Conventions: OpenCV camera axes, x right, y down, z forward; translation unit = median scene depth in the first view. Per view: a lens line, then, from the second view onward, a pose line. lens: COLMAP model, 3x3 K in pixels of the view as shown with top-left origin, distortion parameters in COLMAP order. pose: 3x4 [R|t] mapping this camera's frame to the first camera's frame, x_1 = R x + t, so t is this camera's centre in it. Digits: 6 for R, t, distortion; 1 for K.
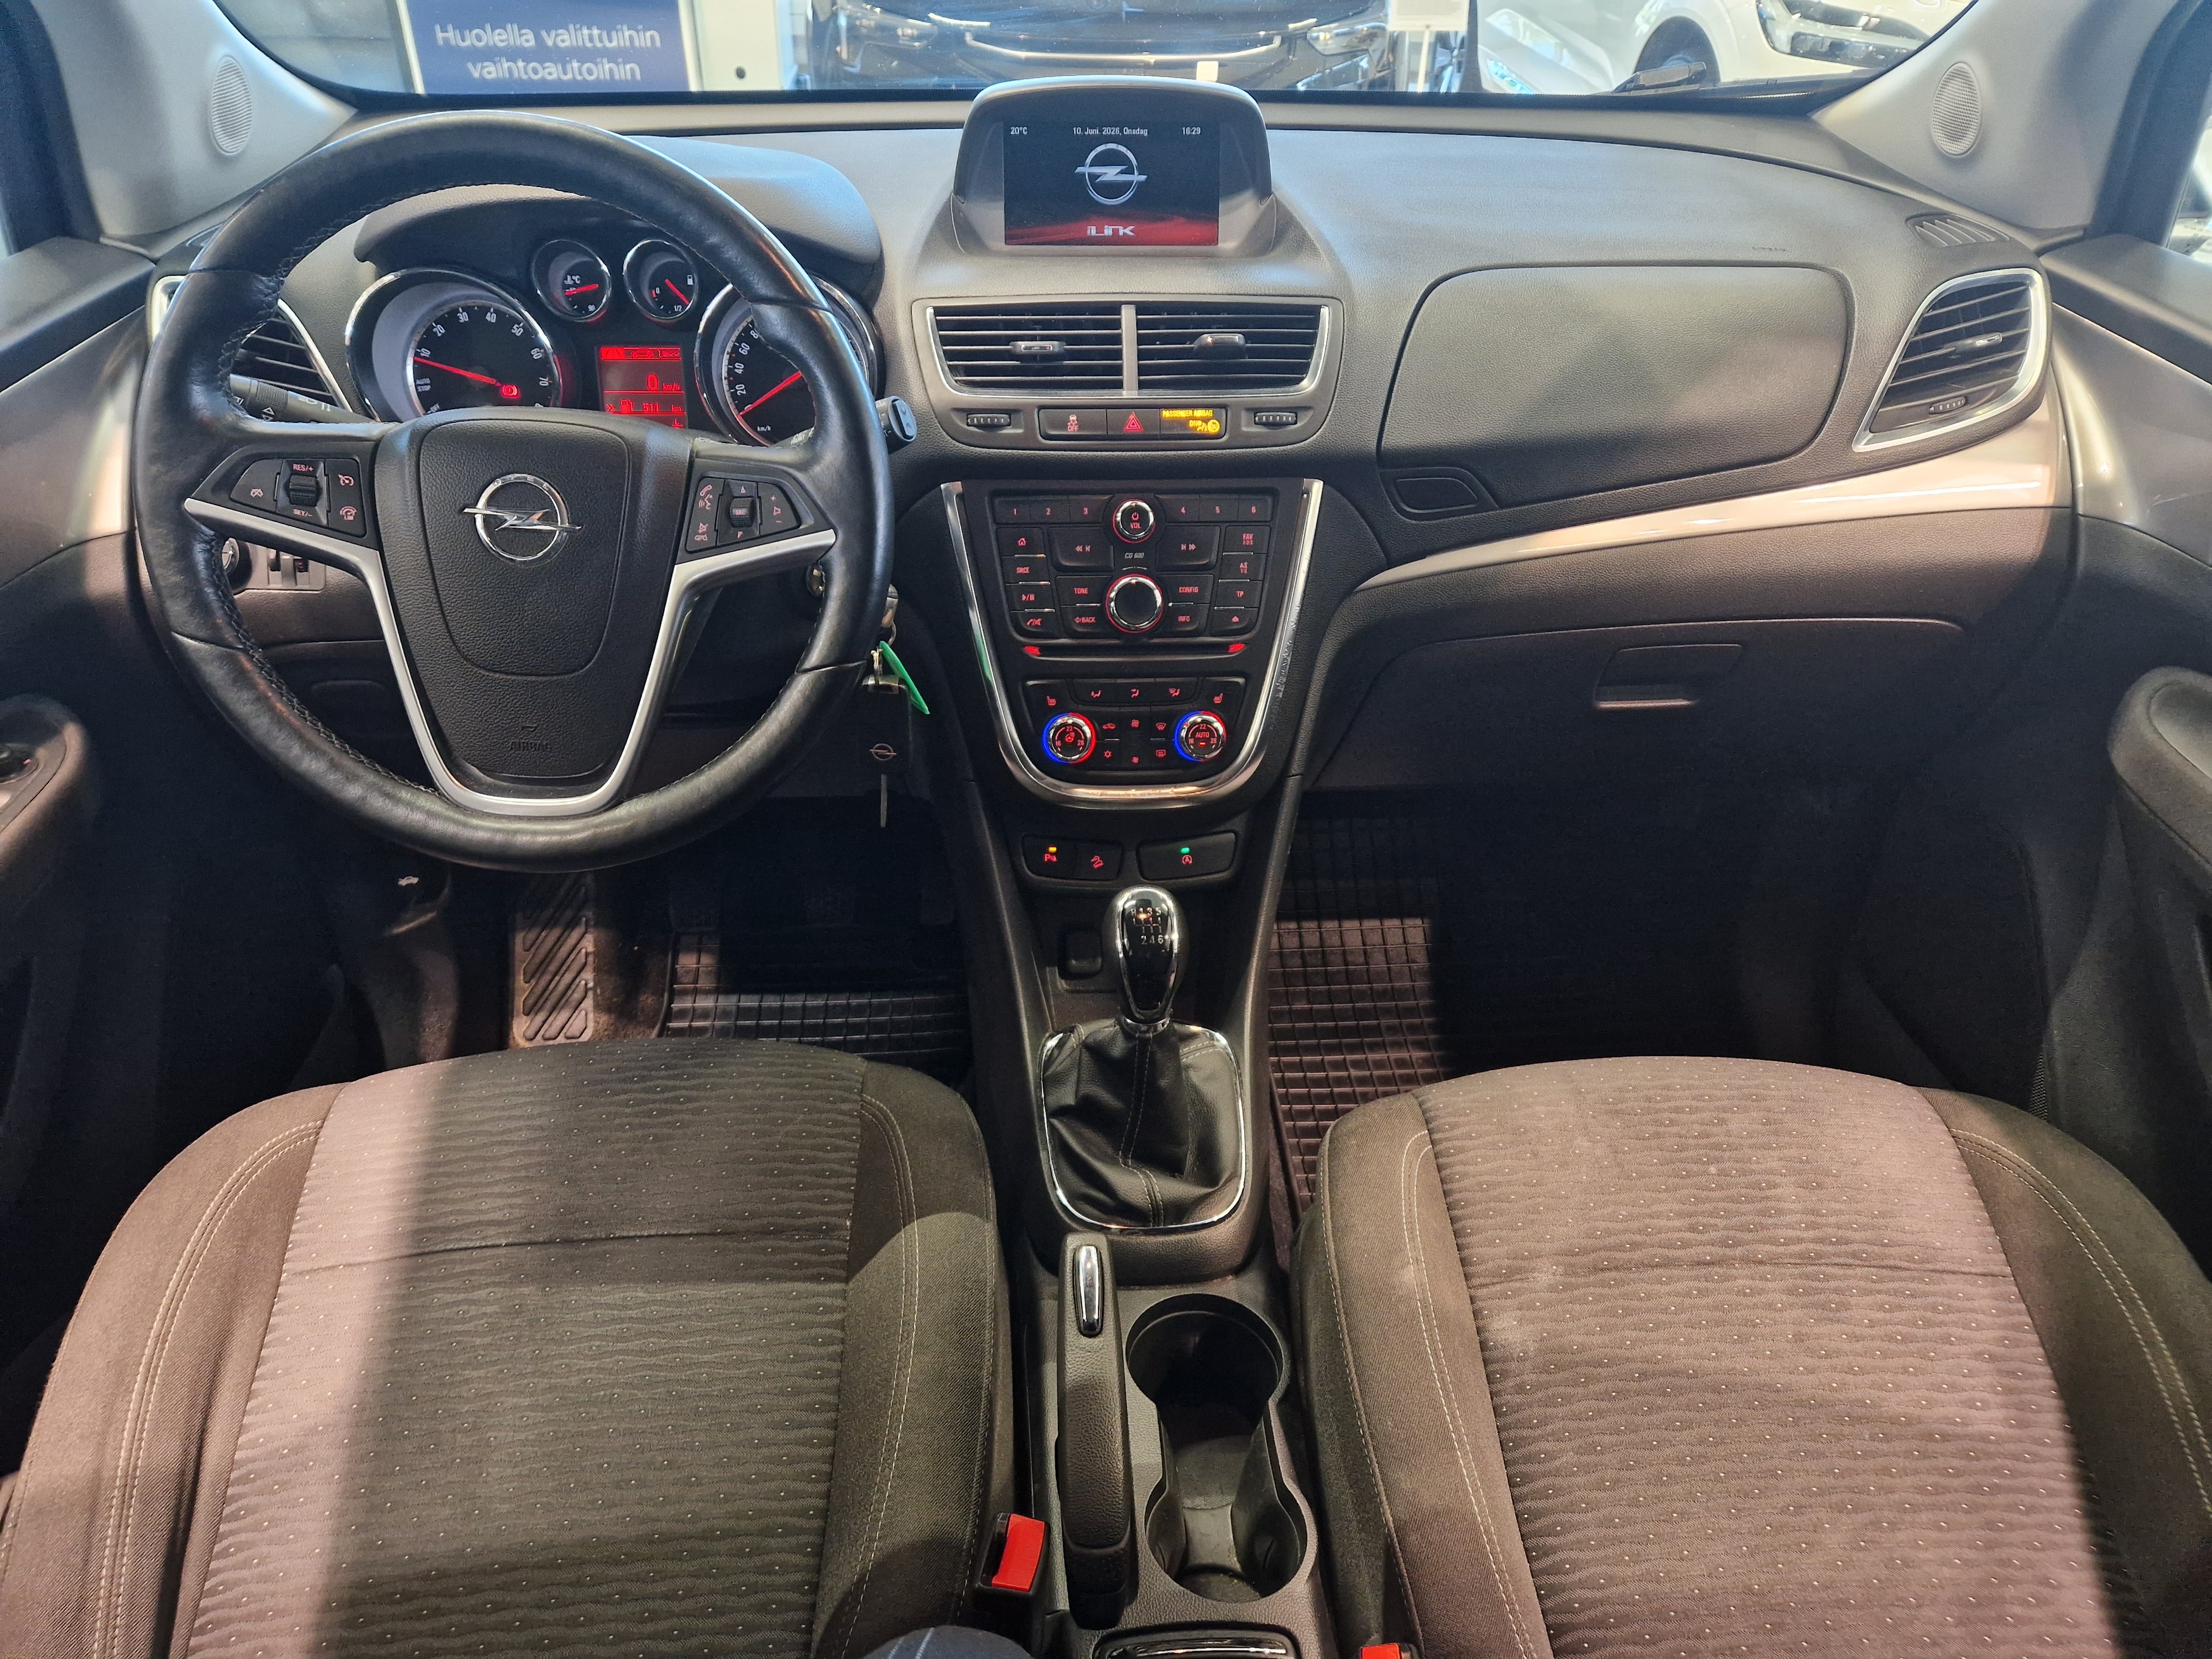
lens RADIAL K [[1496.2, 0, 1116.2], [0, 1496.2, 862.6], [0, 0, 1]] dist [0.053536, -0.041930]
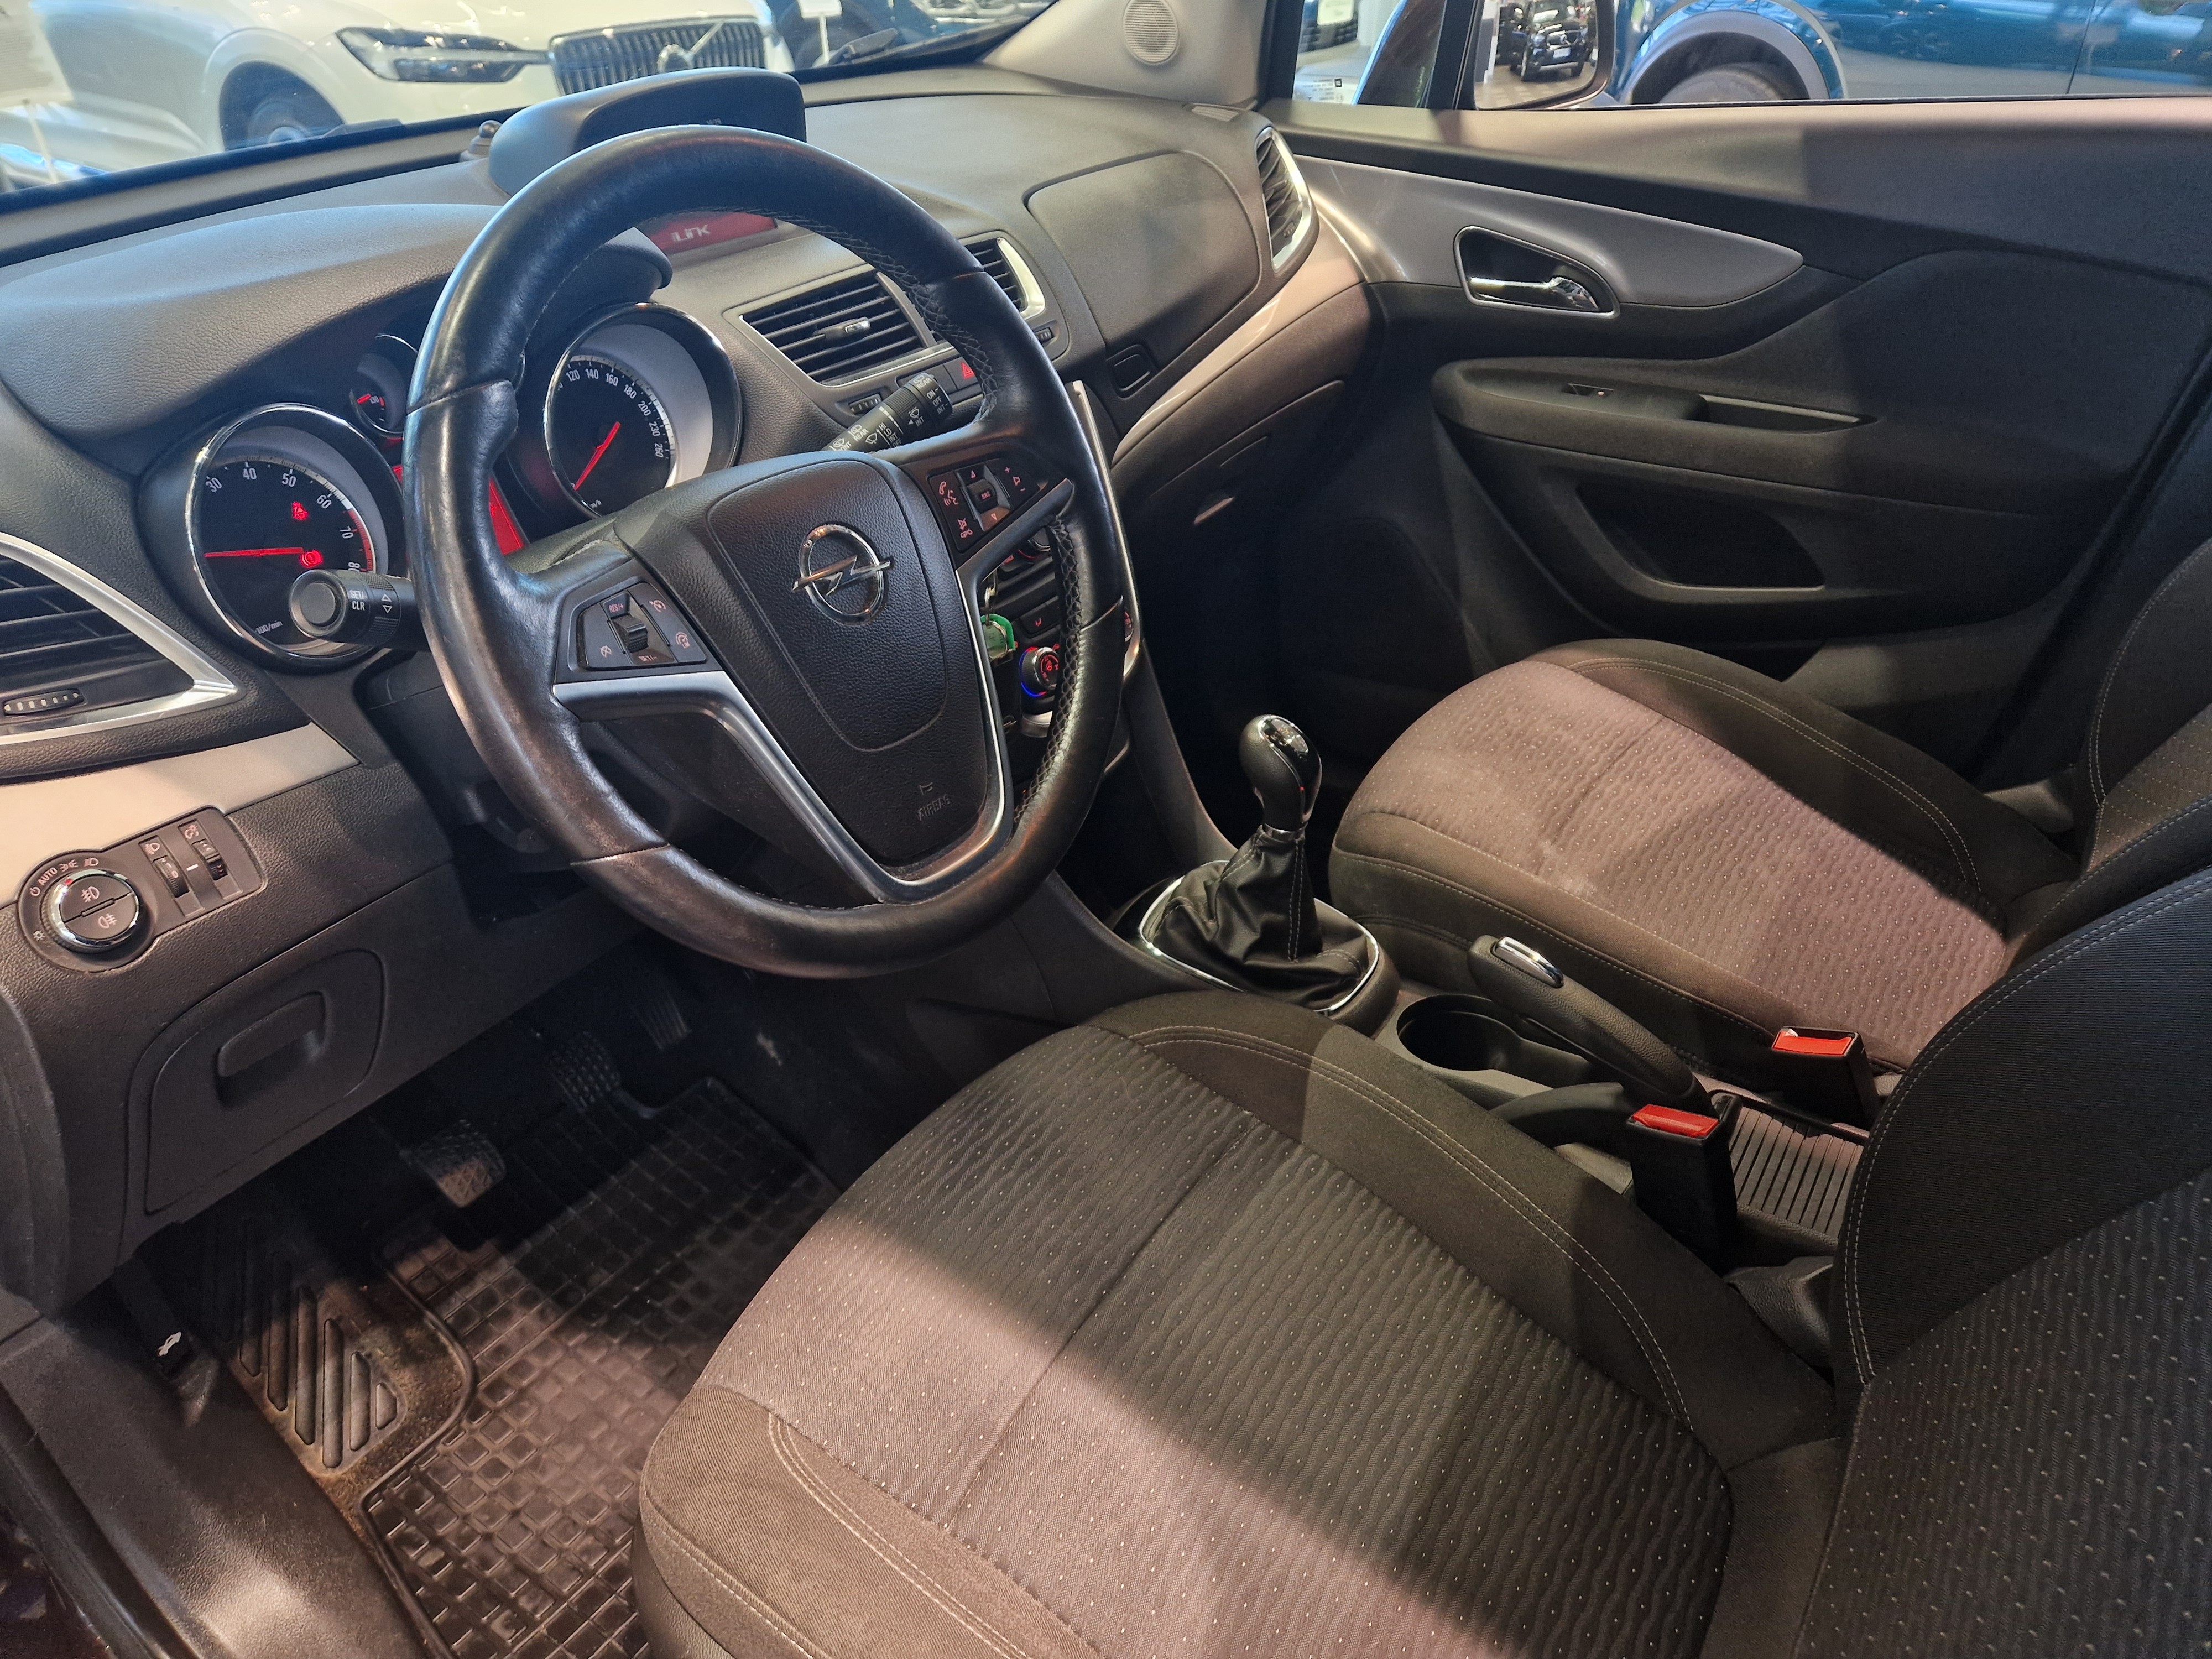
lens RADIAL K [[1496.2, 0, 1107.9], [0, 1496.2, 868.2], [0, 0, 1]] dist [0.053536, -0.041930]
pose [[0.601927, -0.464203, 0.649769, -0.753017], [0.476468, 0.861750, 0.174259, -0.123712], [-0.640829, 0.204703, 0.739888, 0.219268]]
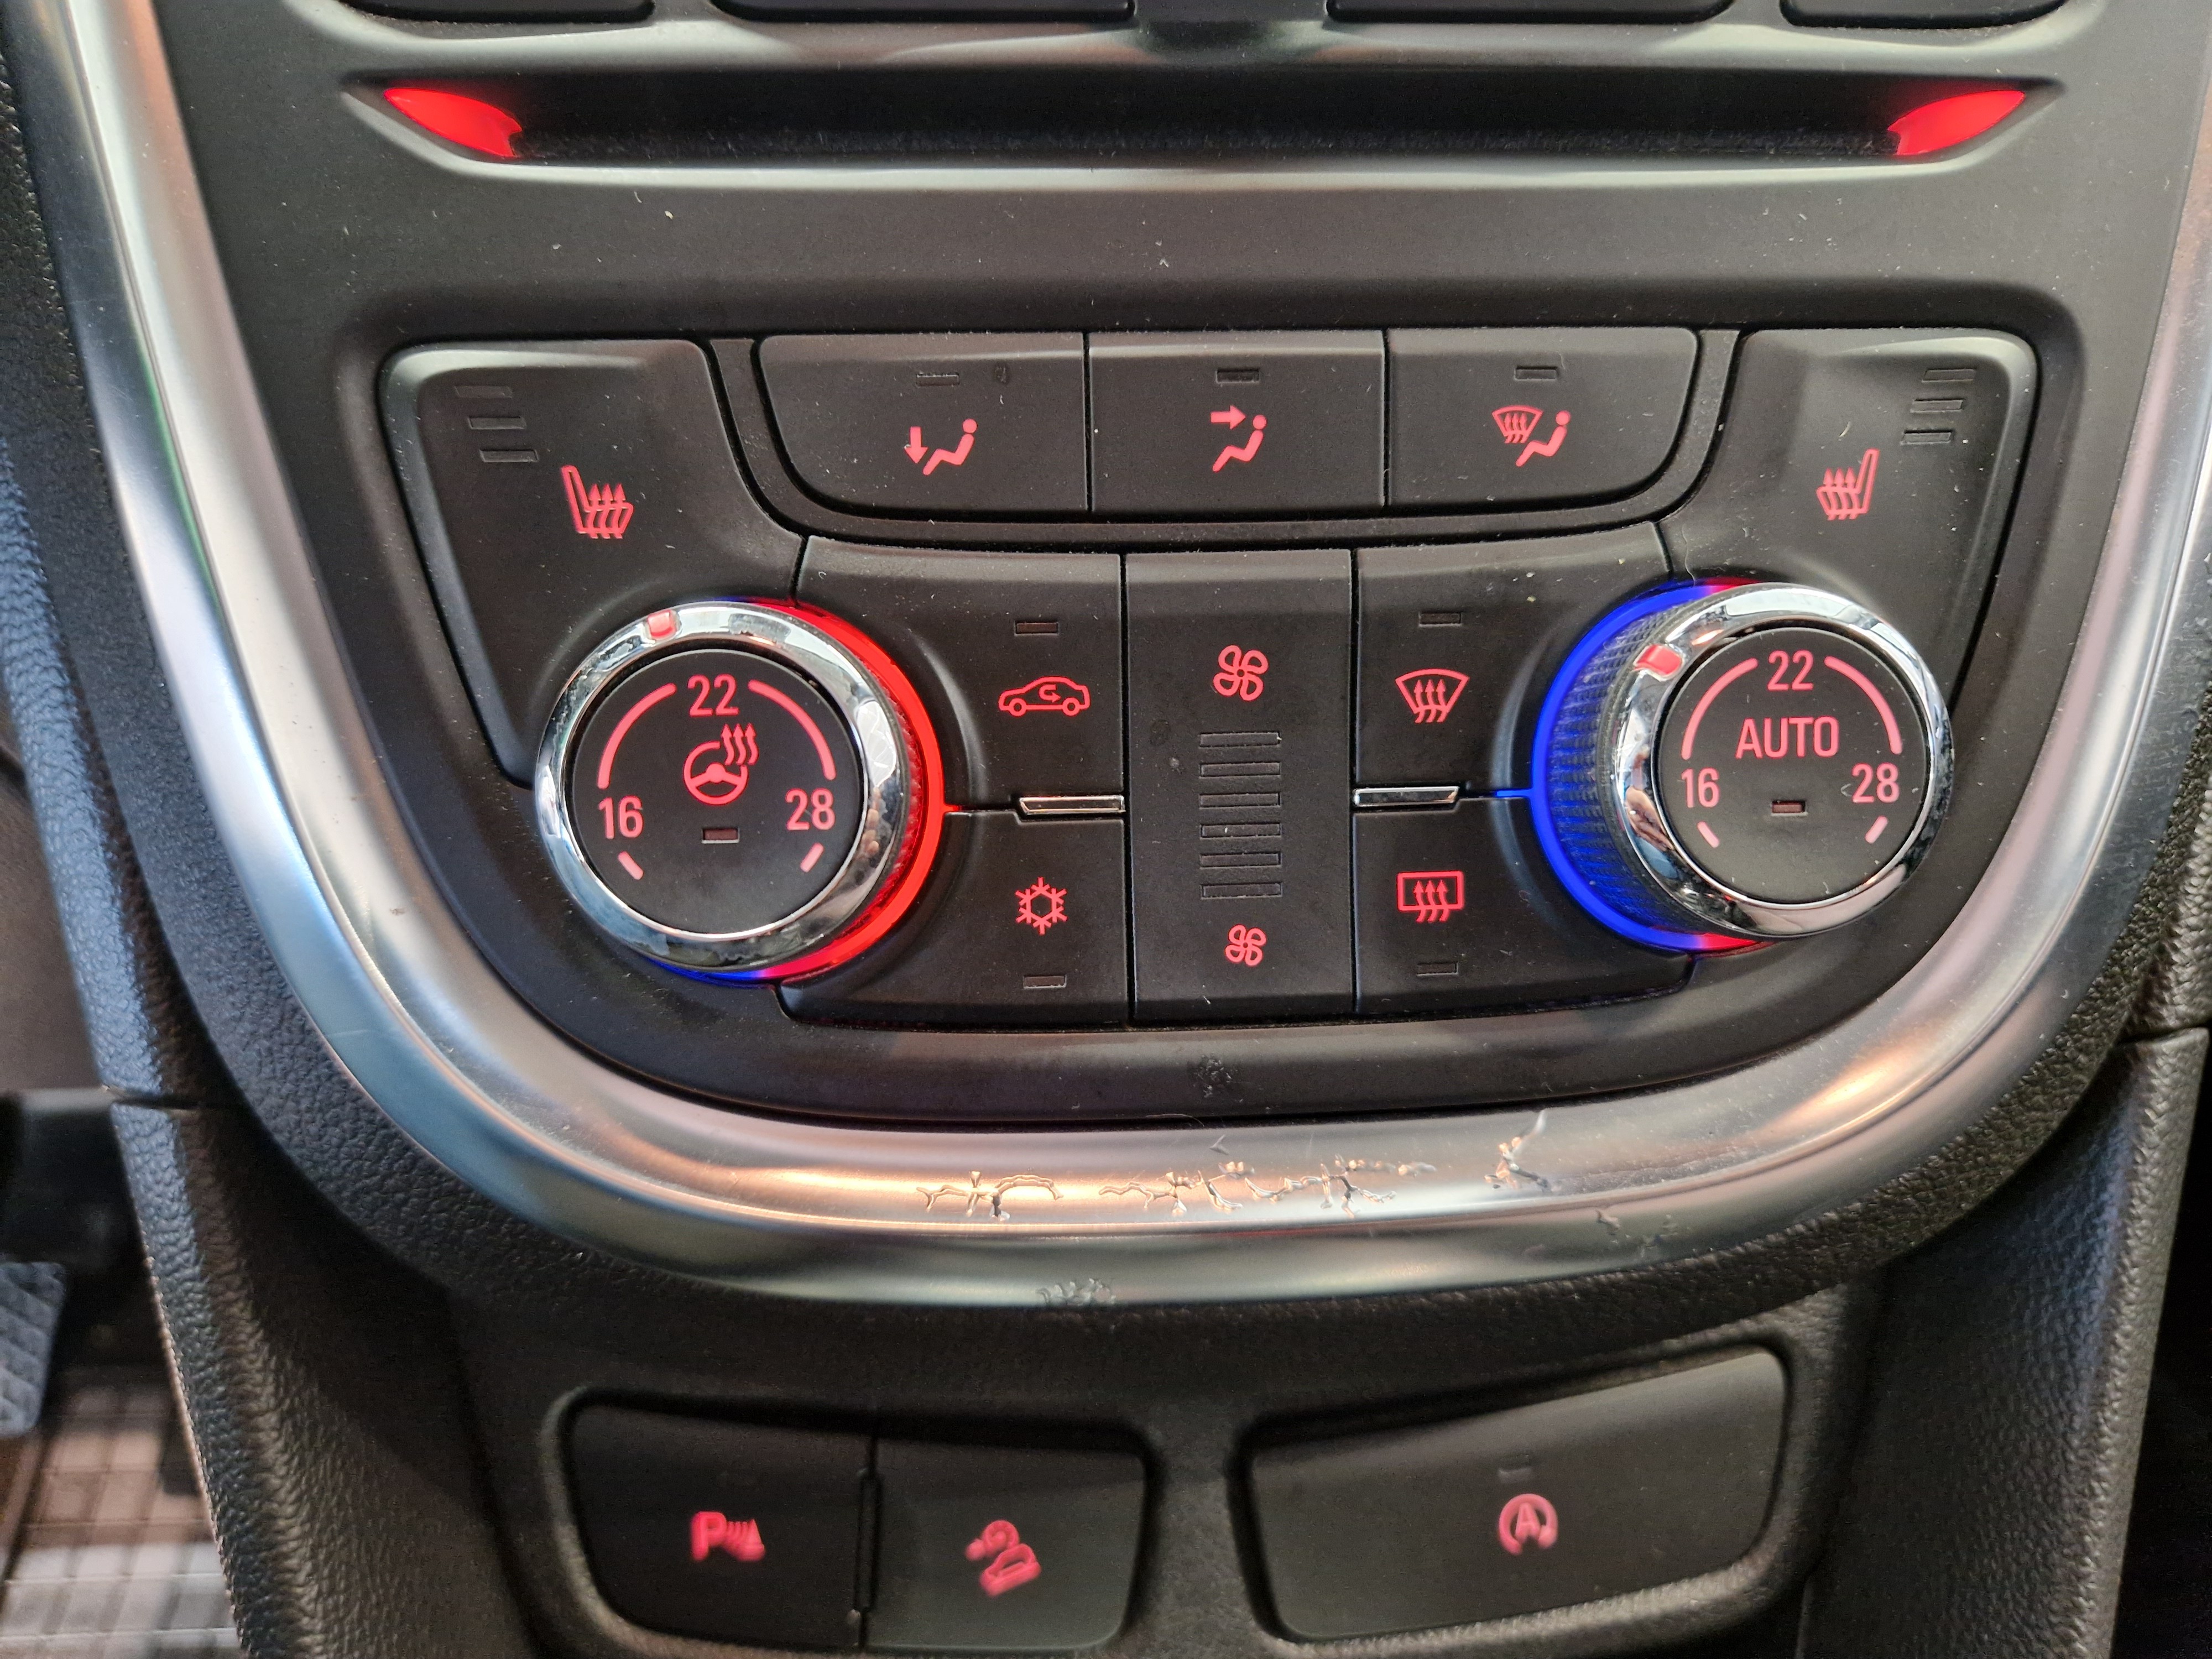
lens RADIAL K [[1496.2, 0, 1157.0], [0, 1496.2, 884.0], [0, 0, 1]] dist [0.053536, -0.041930]
pose [[0.999689, -0.013813, 0.020775, 0.002150], [0.016294, 0.992094, -0.124439, -0.057916], [-0.018892, 0.124738, 0.992010, 0.872773]]
